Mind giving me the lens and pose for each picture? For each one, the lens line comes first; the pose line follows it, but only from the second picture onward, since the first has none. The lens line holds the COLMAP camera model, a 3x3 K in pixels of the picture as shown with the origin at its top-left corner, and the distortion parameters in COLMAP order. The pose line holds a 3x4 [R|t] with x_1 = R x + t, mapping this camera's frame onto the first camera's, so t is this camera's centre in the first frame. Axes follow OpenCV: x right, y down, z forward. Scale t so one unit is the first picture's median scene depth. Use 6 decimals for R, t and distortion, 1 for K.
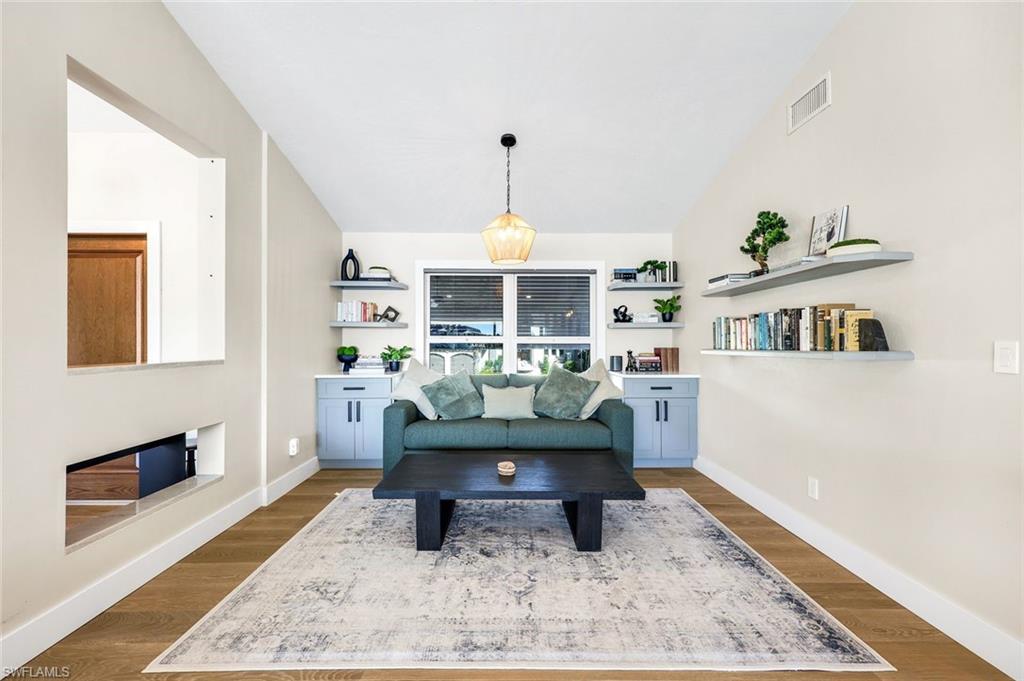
lens RADIAL K [[427.4, 0, 514.0], [0, 427.4, 344.3], [0, 0, 1]] dist [0.001654, 0.000096]
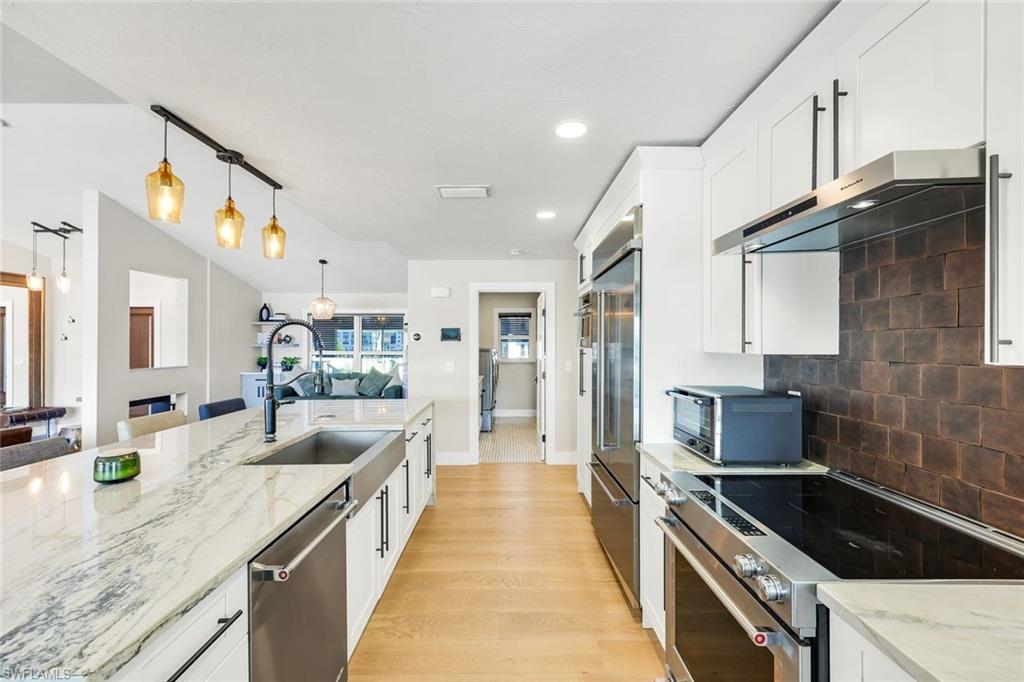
lens RADIAL K [[427.4, 0, 509.5], [0, 427.4, 344.3], [0, 0, 1]] dist [0.001654, 0.000096]
pose [[0.999955, -0.001125, -0.009383, 0.740090], [0.001128, 0.999999, 0.000300, -0.053870], [0.009383, -0.000311, 0.999956, -0.884010]]
